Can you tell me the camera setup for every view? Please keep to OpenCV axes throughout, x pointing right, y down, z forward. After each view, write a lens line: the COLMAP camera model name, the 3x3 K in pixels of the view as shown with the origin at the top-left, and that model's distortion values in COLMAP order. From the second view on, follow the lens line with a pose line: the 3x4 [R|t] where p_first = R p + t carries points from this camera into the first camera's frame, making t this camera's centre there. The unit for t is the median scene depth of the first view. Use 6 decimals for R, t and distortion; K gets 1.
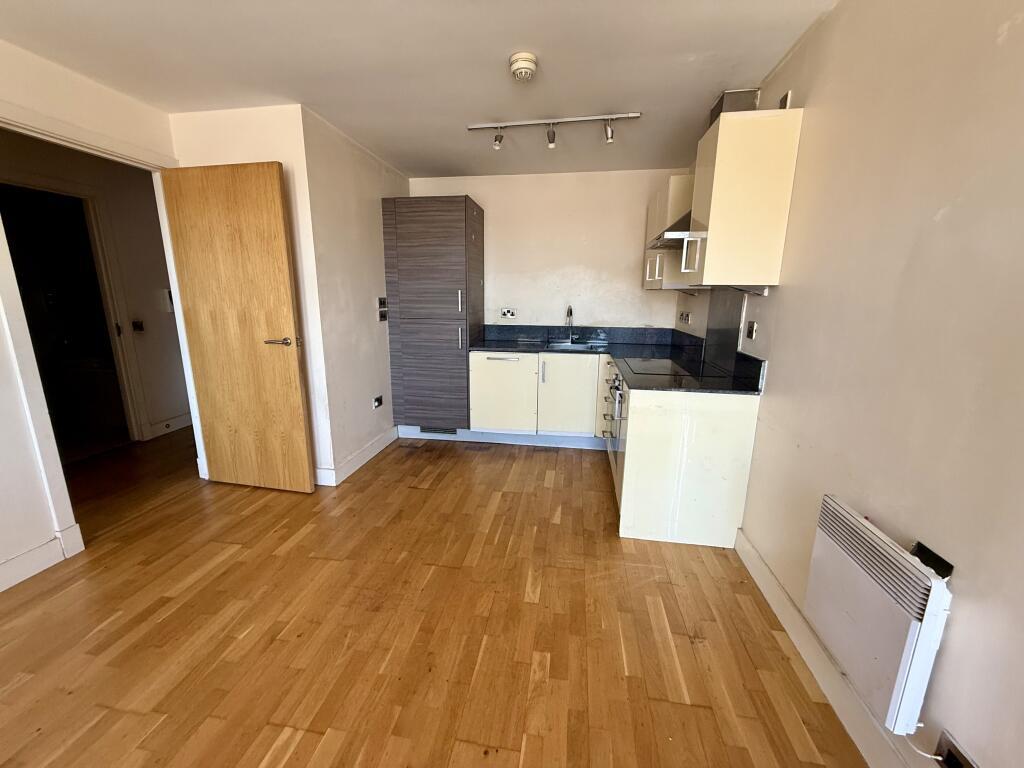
lens RADIAL K [[411.1, 0, 505.8], [0, 411.1, 382.5], [0, 0, 1]] dist [0.001733, -0.000632]
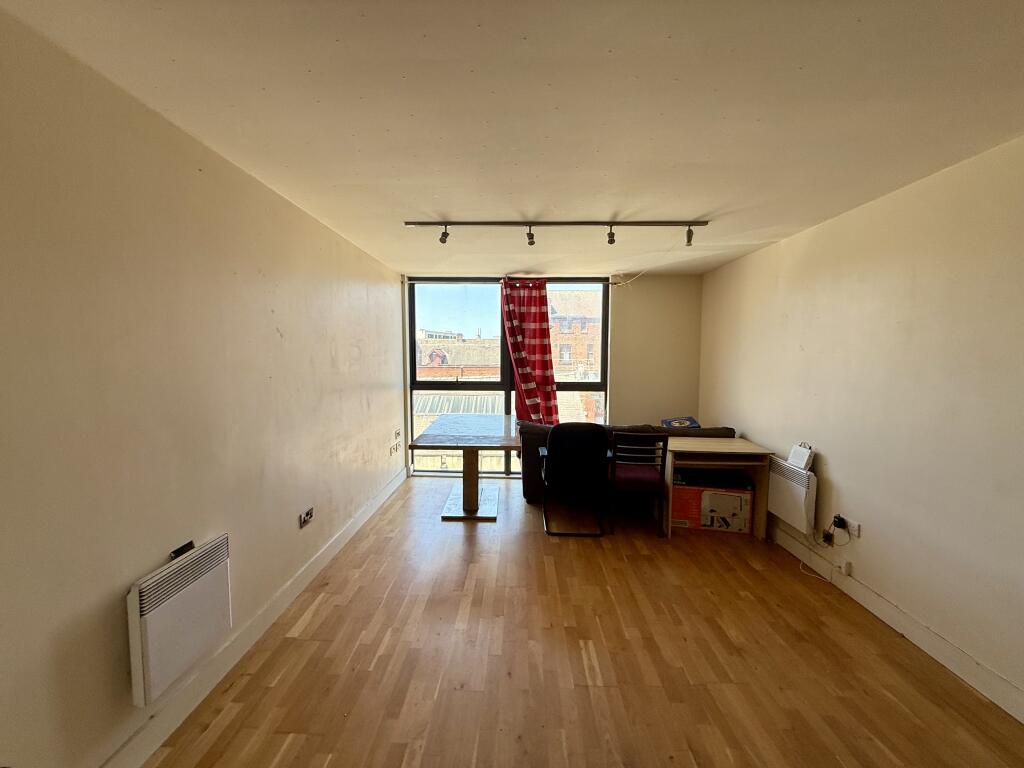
lens RADIAL K [[411.1, 0, 512.8], [0, 411.1, 382.7], [0, 0, 1]] dist [0.001733, -0.000632]
pose [[-0.989622, 0.000784, -0.143694, -0.008170], [-0.039341, 0.960300, 0.276182, -0.322233], [0.138206, 0.278969, -0.950303, 1.149102]]
